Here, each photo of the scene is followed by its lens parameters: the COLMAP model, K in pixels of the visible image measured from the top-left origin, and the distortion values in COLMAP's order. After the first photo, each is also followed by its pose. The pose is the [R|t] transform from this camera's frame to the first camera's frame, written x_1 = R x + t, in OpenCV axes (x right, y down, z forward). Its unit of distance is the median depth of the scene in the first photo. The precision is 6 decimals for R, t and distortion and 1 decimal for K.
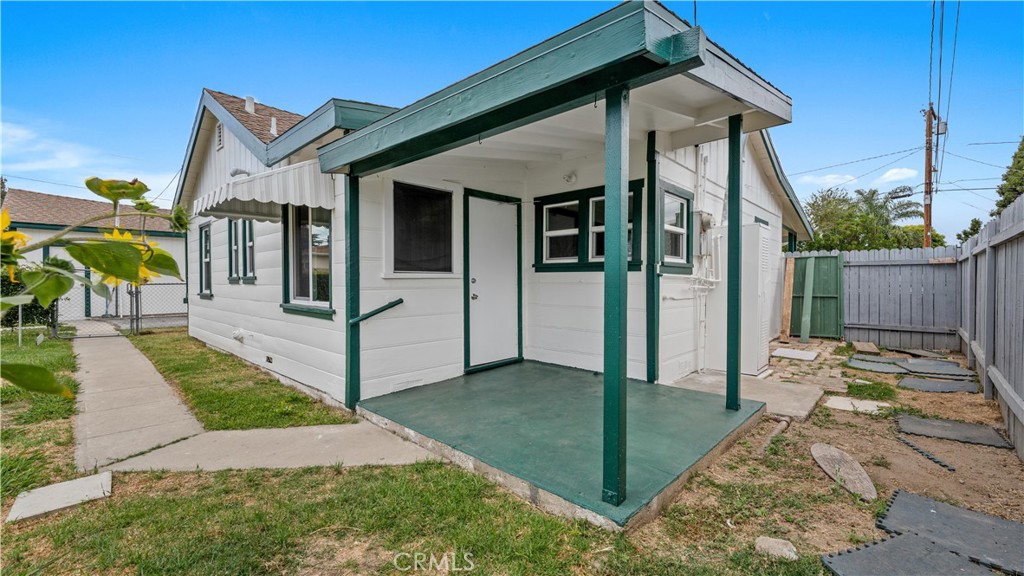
lens RADIAL K [[409.6, 0, 509.8], [0, 409.6, 286.4], [0, 0, 1]] dist [0.002484, 0.000027]
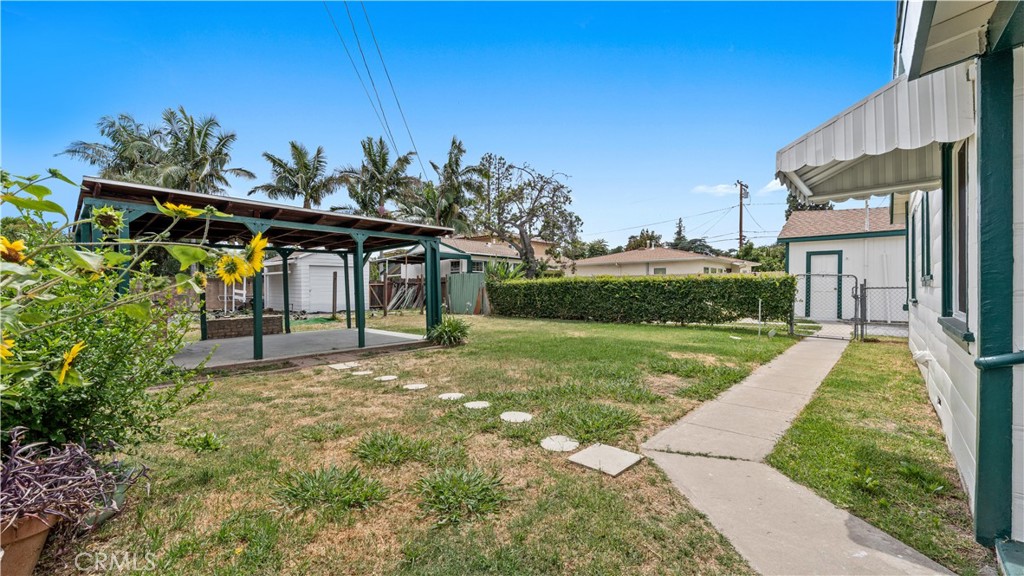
lens RADIAL K [[409.6, 0, 509.8], [0, 409.6, 286.4], [0, 0, 1]] dist [0.002484, 0.000027]
pose [[0.024221, -0.005186, -0.999693, 0.088656], [-0.006036, 0.999968, -0.005334, 0.004922], [0.999688, 0.006164, 0.024189, 0.492846]]
